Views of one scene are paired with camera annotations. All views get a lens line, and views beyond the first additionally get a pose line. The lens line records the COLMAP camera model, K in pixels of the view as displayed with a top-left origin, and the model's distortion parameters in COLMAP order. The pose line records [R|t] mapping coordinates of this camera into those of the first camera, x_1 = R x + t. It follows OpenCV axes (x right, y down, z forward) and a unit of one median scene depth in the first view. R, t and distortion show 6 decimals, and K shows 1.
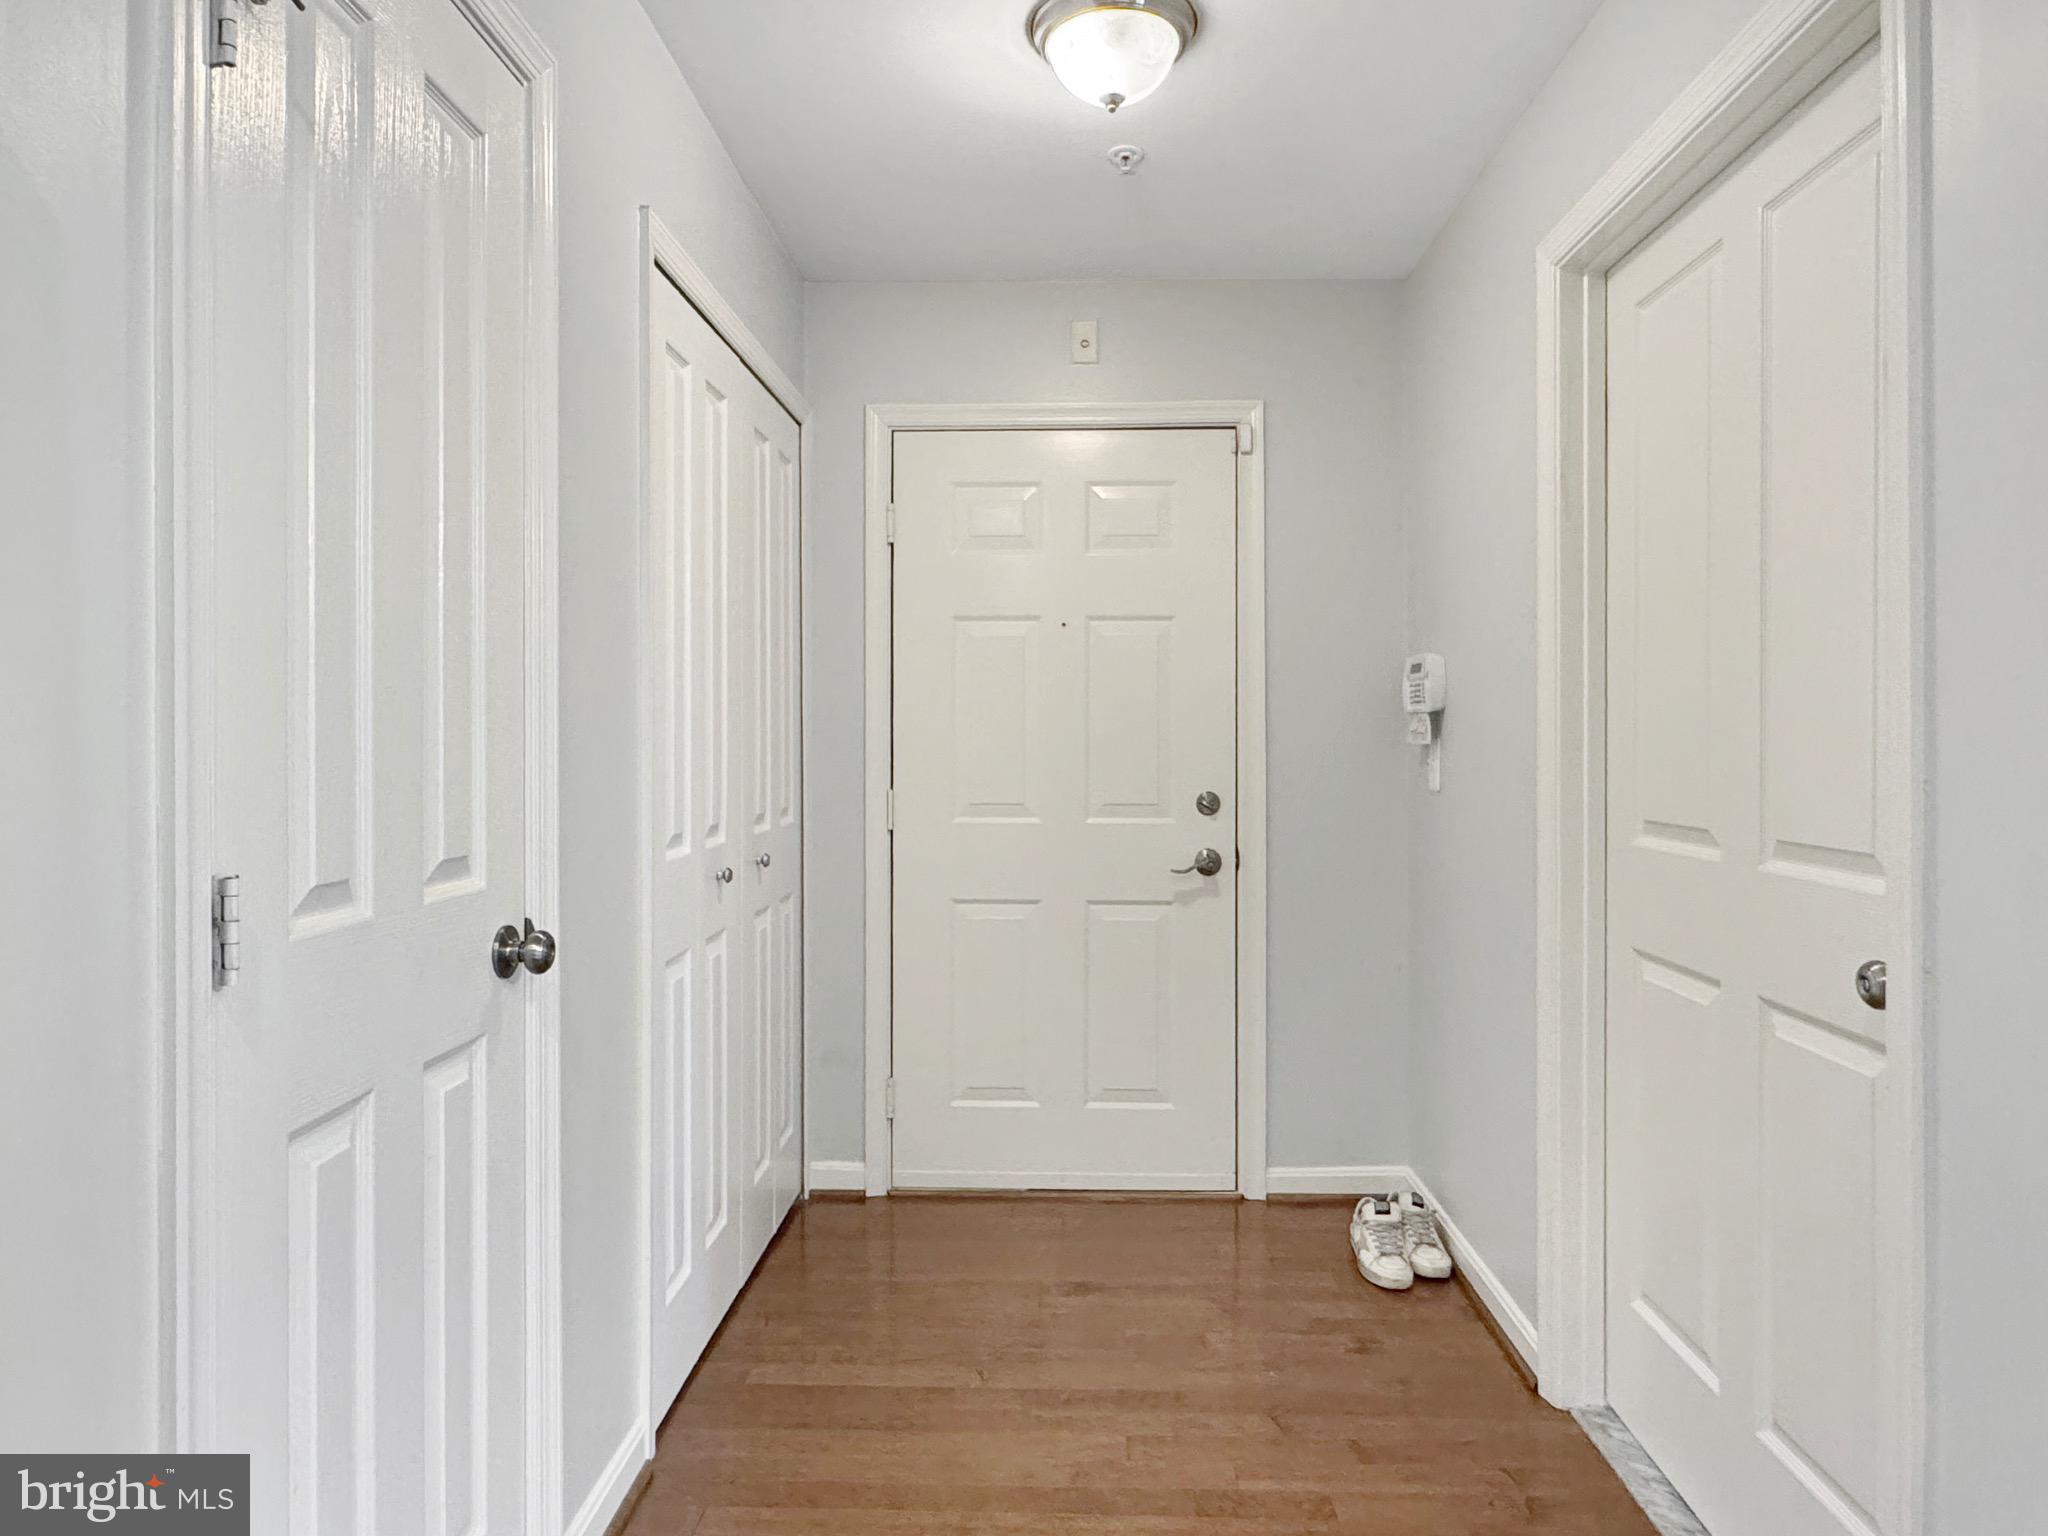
lens RADIAL K [[1300.3, 0, 1027.4], [0, 1300.3, 734.3], [0, 0, 1]] dist [-0.000778, -0.000242]
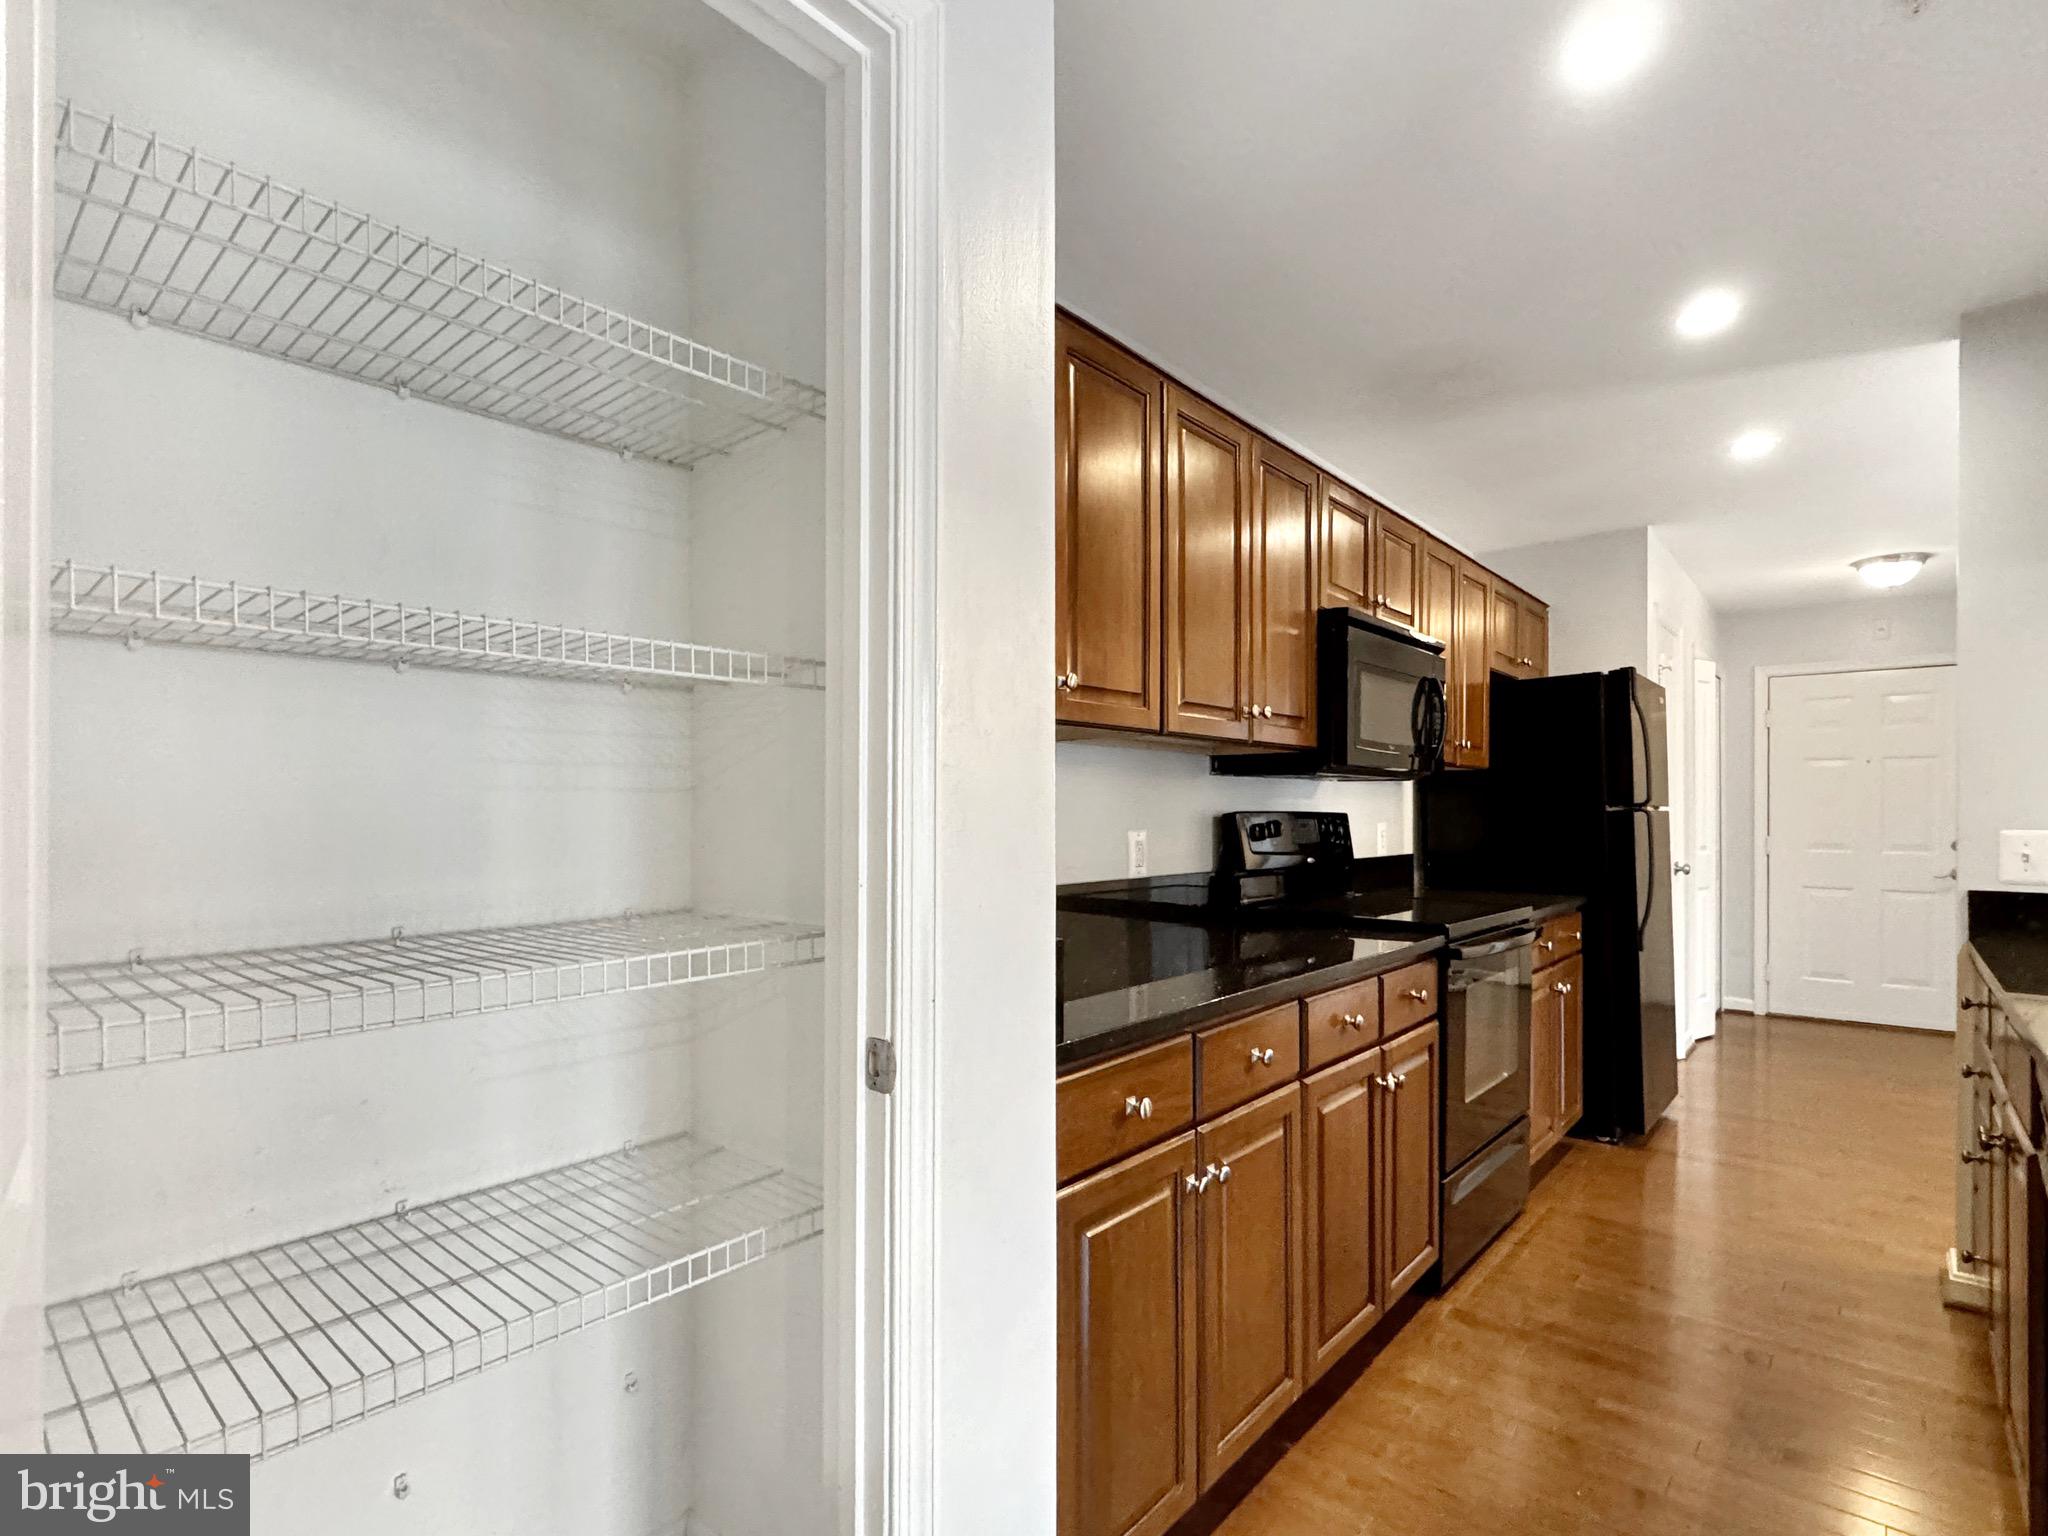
lens RADIAL K [[1008.8, 0, 1017.5], [0, 1008.8, 799.0], [0, 0, 1]] dist [-0.001035, -0.000084]
pose [[0.781924, 0.000940, -0.623373, -0.032258], [-0.006094, 0.999963, -0.006136, -0.003312], [0.623344, 0.008596, 0.781900, -1.193962]]
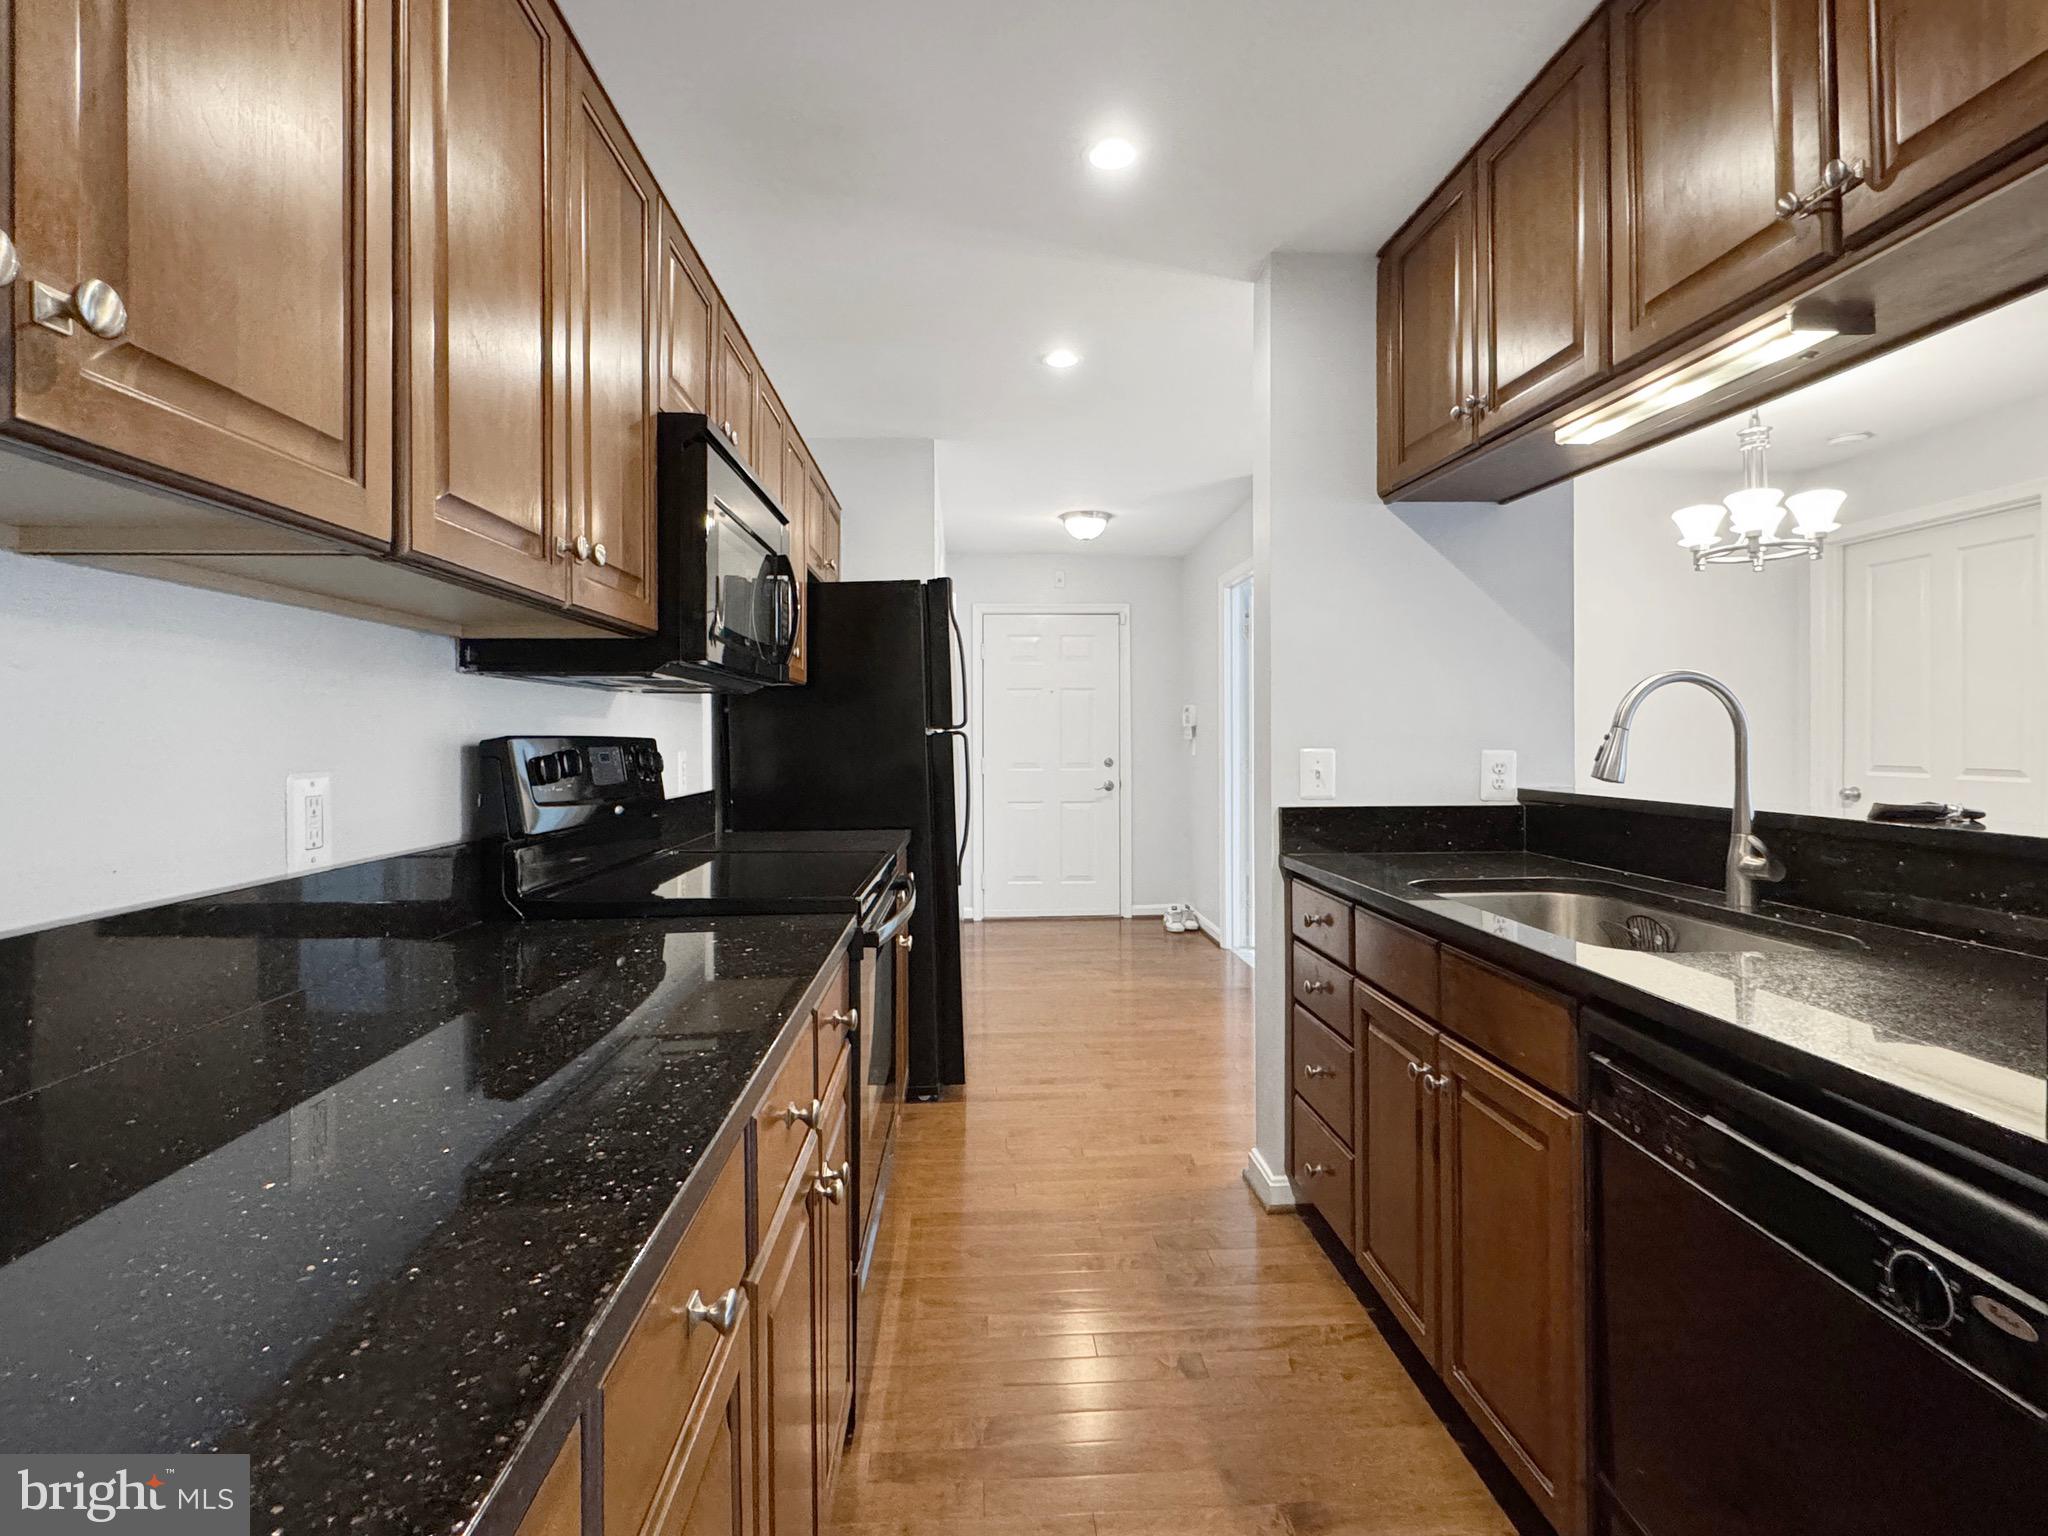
lens RADIAL K [[1014.5, 0, 1025.2], [0, 1014.5, 726.0], [0, 0, 1]] dist [0.002221, 0.000435]
pose [[0.996219, -0.000983, 0.086873, -0.194237], [0.001842, 0.999950, -0.009814, 0.001118], [-0.086859, 0.009937, 0.996171, -0.954955]]
